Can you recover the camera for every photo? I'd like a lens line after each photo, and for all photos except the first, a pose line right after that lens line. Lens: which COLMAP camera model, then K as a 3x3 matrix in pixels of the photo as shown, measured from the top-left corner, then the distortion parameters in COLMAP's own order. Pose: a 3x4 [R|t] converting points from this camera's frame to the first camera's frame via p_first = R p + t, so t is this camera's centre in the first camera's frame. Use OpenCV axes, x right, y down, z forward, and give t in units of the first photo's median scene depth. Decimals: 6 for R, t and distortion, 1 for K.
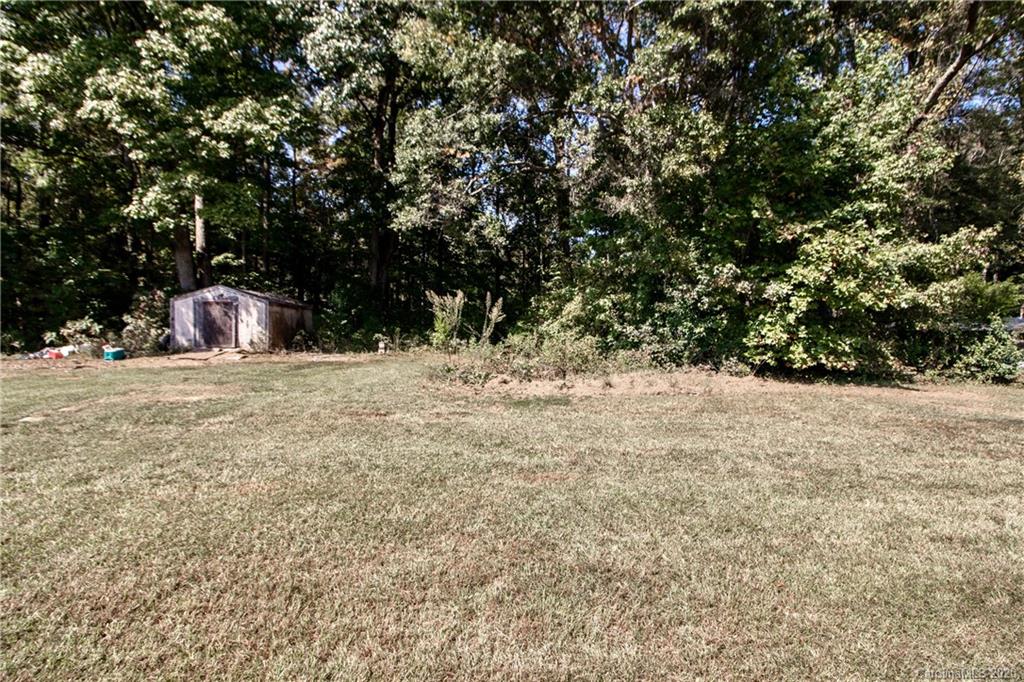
lens RADIAL K [[476.5, 0, 511.9], [0, 476.5, 337.3], [0, 0, 1]] dist [-0.000163, -0.013961]
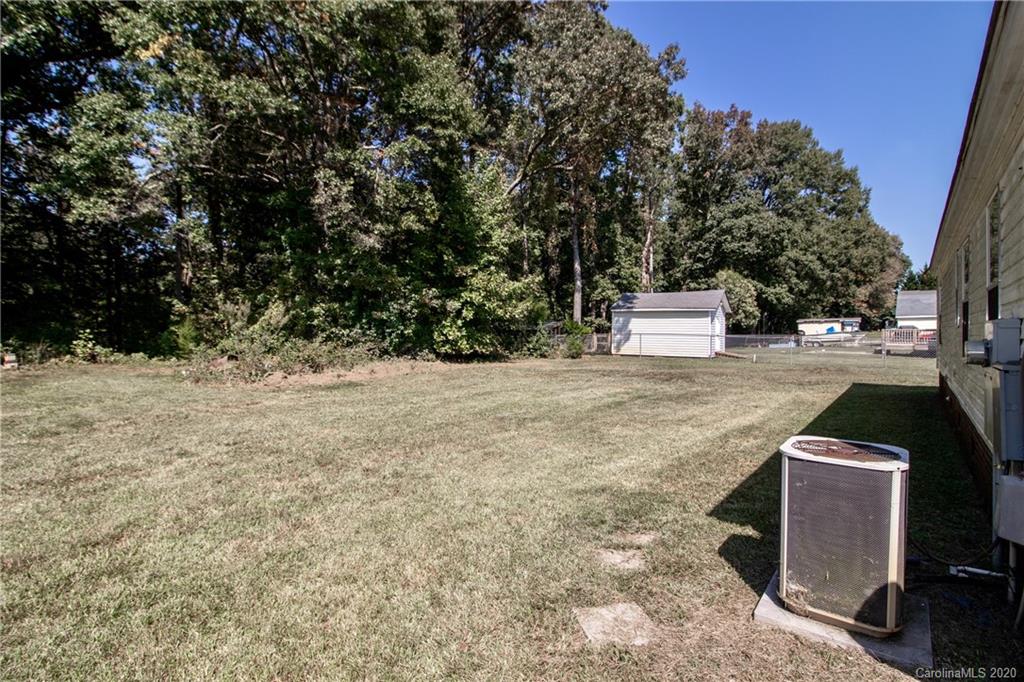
lens RADIAL K [[476.5, 0, 511.9], [0, 476.5, 337.3], [0, 0, 1]] dist [-0.000163, -0.013961]
pose [[0.671423, -0.023289, 0.740708, -0.476529], [0.029386, 0.999557, 0.004790, 0.004818], [-0.740491, 0.018550, 0.671810, -0.206353]]
